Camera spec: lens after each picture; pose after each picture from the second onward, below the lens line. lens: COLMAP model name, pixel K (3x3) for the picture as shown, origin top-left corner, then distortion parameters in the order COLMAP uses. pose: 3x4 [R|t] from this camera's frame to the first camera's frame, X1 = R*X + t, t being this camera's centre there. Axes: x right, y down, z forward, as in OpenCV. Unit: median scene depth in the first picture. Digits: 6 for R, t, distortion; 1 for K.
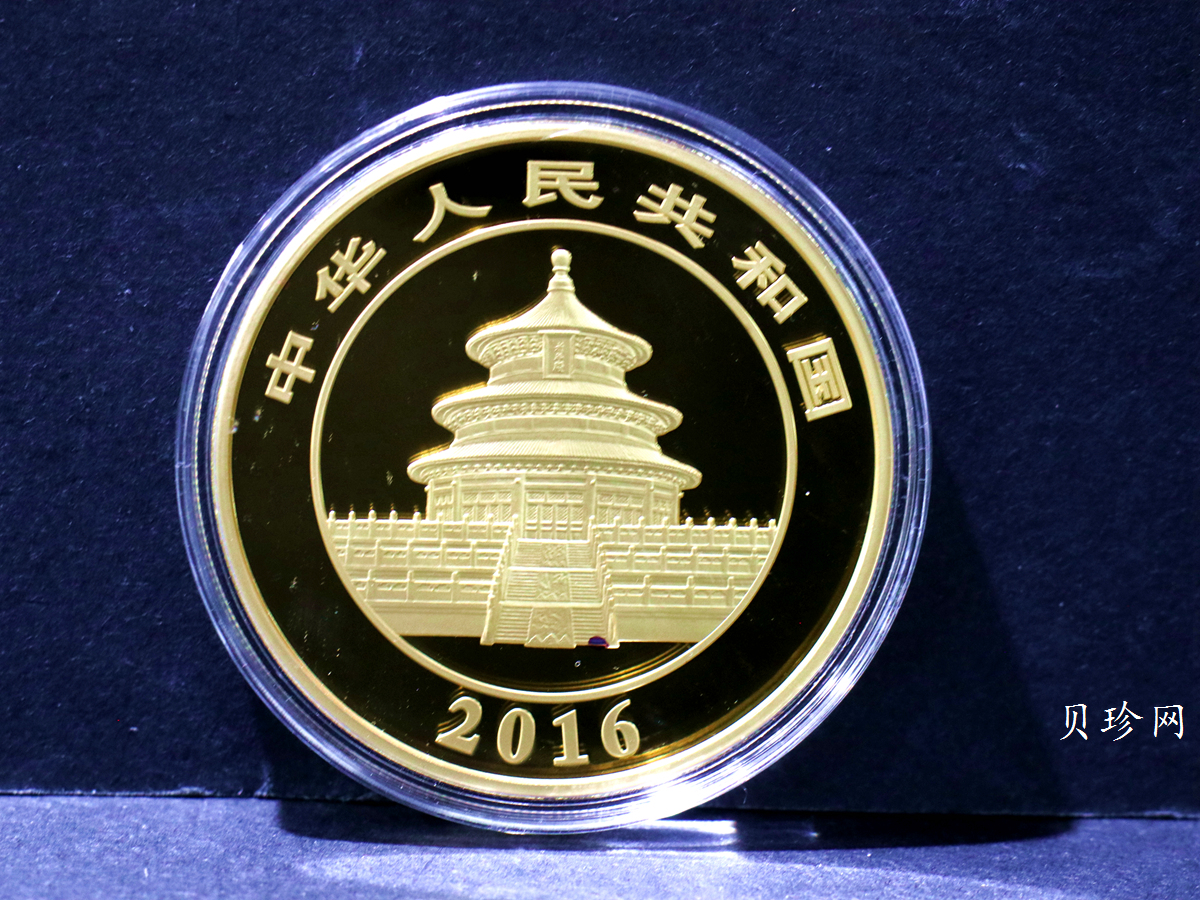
lens RADIAL K [[3807.1, 0, 600.0], [0, 3807.1, 450.0], [0, 0, 1]] dist [0.341321, 0.009460]
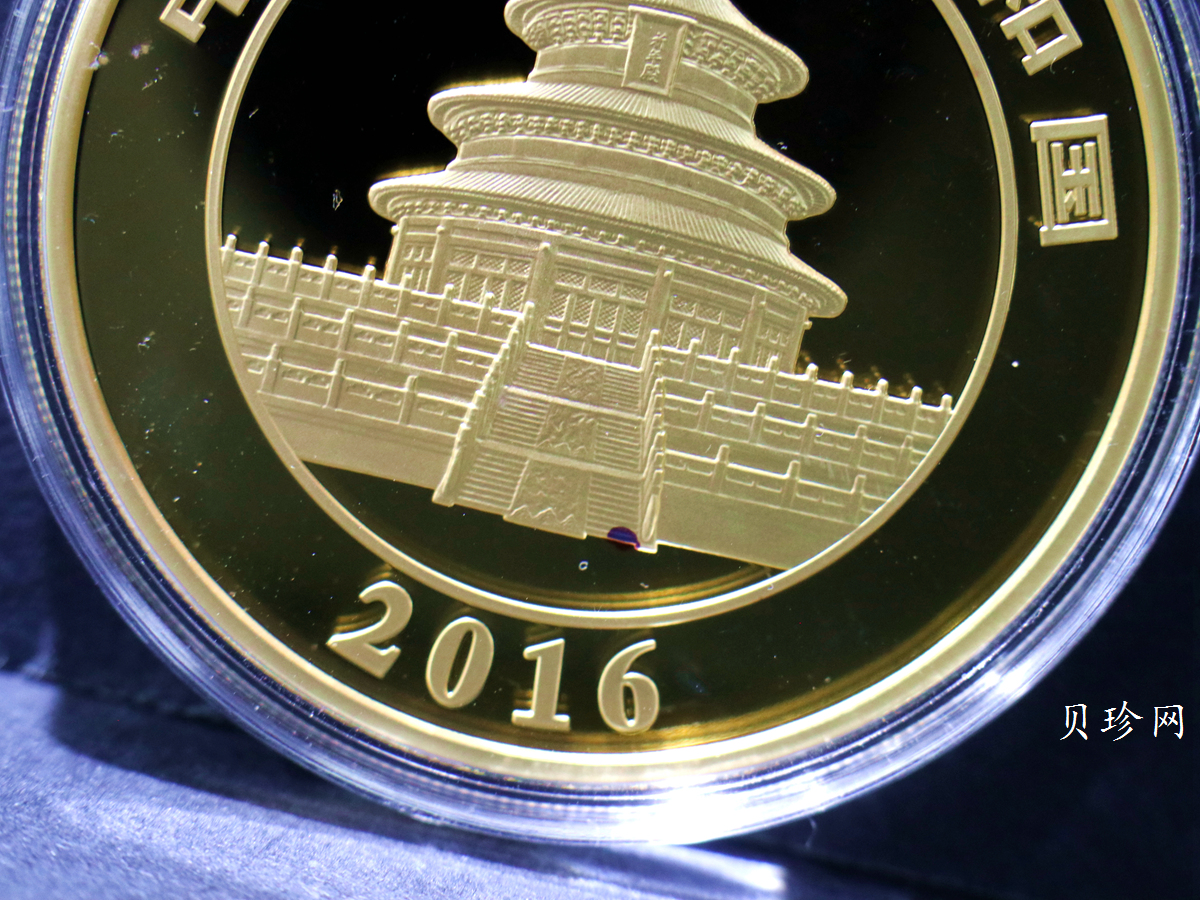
lens RADIAL K [[3807.1, 0, 600.0], [0, 3807.1, 450.0], [0, 0, 1]] dist [0.341321, 0.009460]
pose [[0.980137, 0.198276, -0.004253, -0.004326], [-0.198174, 0.980008, 0.017633, 0.027108], [0.007664, -0.016440, 0.999835, 0.398784]]
